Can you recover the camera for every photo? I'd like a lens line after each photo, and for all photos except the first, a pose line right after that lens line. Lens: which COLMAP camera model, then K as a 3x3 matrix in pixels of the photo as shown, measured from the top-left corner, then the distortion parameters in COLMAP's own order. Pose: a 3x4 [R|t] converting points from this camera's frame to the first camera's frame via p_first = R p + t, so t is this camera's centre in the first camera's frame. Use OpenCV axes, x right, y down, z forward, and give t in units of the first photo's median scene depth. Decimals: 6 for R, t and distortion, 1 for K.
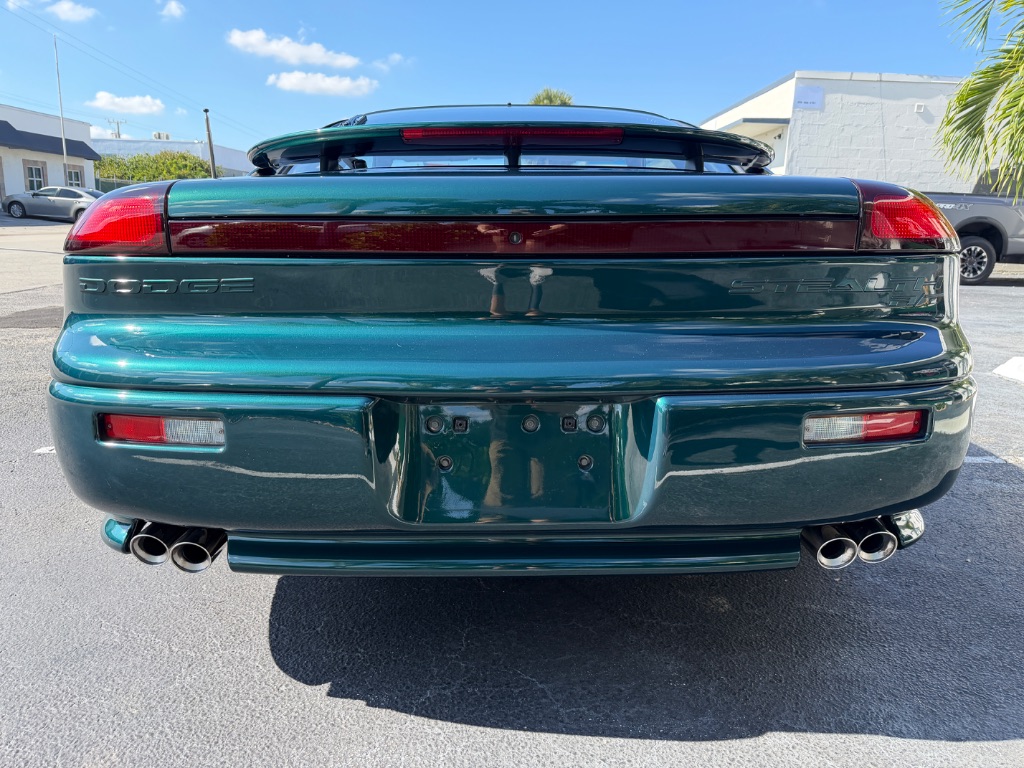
lens RADIAL K [[743.1, 0, 515.6], [0, 743.1, 390.3], [0, 0, 1]] dist [0.002795, -0.005085]
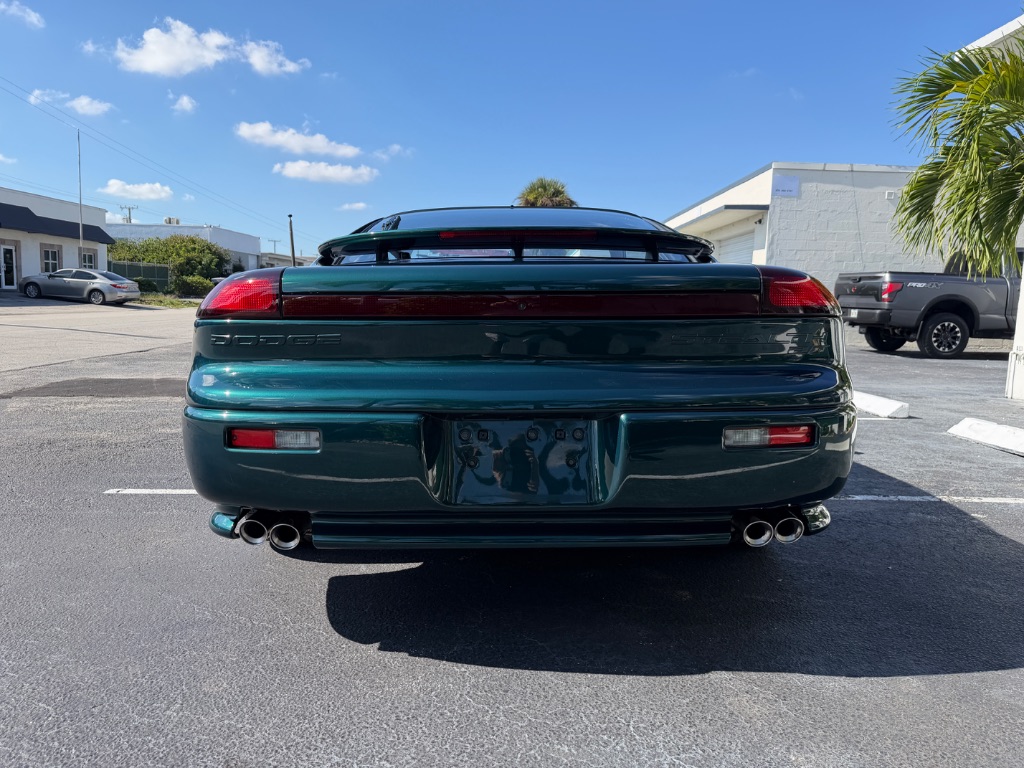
lens RADIAL K [[753.8, 0, 506.2], [0, 753.8, 380.3], [0, 0, 1]] dist [0.013313, -0.004954]
pose [[0.999986, -0.001518, -0.005032, -0.009832], [0.000909, 0.992919, -0.118787, 0.047150], [0.005176, 0.118781, 0.992907, -0.185516]]
